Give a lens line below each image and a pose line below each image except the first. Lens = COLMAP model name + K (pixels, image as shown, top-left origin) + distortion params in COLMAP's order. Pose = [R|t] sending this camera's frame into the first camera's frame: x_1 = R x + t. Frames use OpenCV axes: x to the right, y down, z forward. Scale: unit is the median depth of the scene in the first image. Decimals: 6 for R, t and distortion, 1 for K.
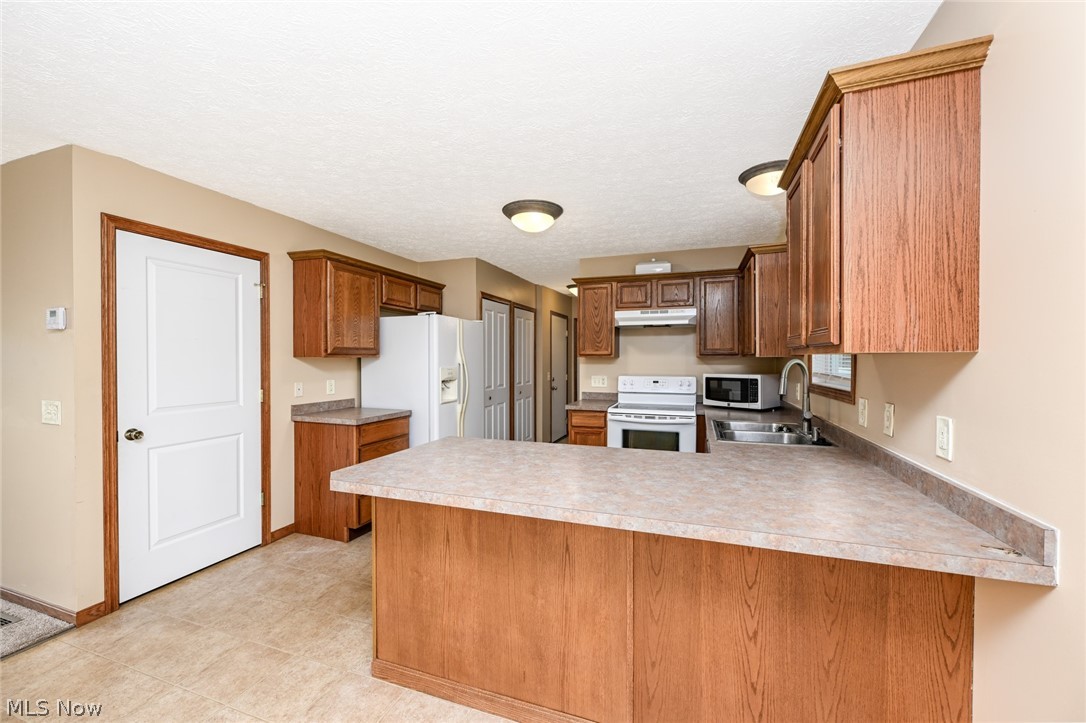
lens RADIAL K [[430.5, 0, 543.0], [0, 430.5, 361.5], [0, 0, 1]] dist [-0.000003, 0.000028]
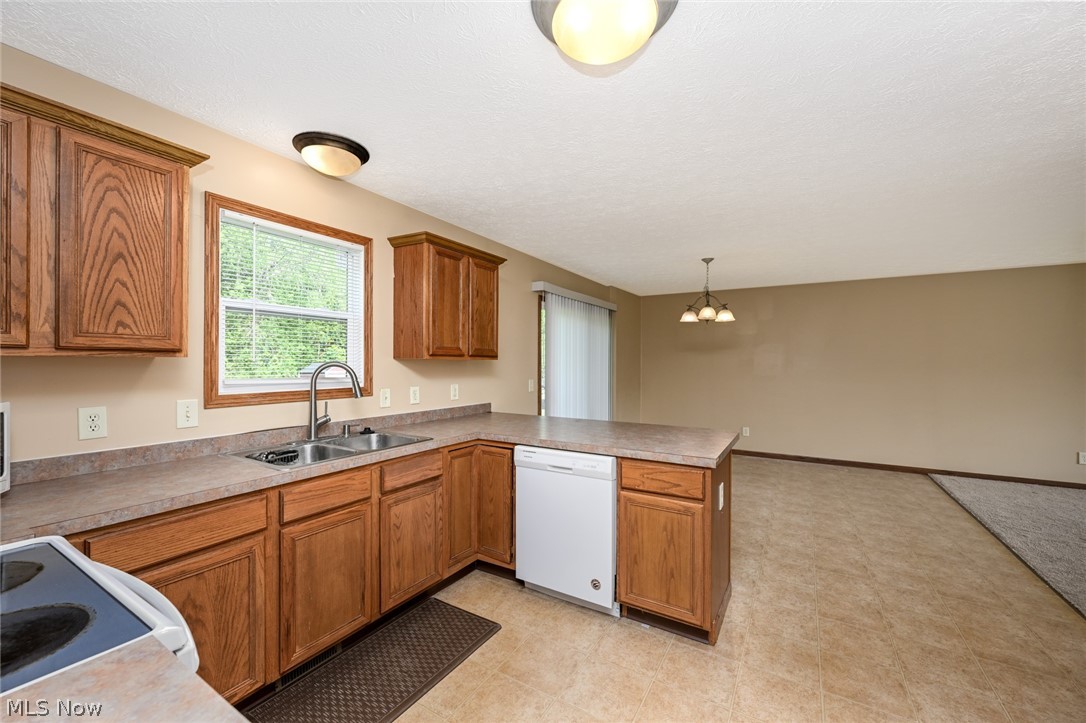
lens RADIAL K [[434.7, 0, 541.3], [0, 434.7, 362.8], [0, 0, 1]] dist [-0.000442, 0.000016]
pose [[-0.979074, -0.001724, 0.203498, -0.043621], [-0.000721, 0.999987, 0.005004, -0.005415], [-0.203504, 0.004752, -0.979063, 1.223209]]
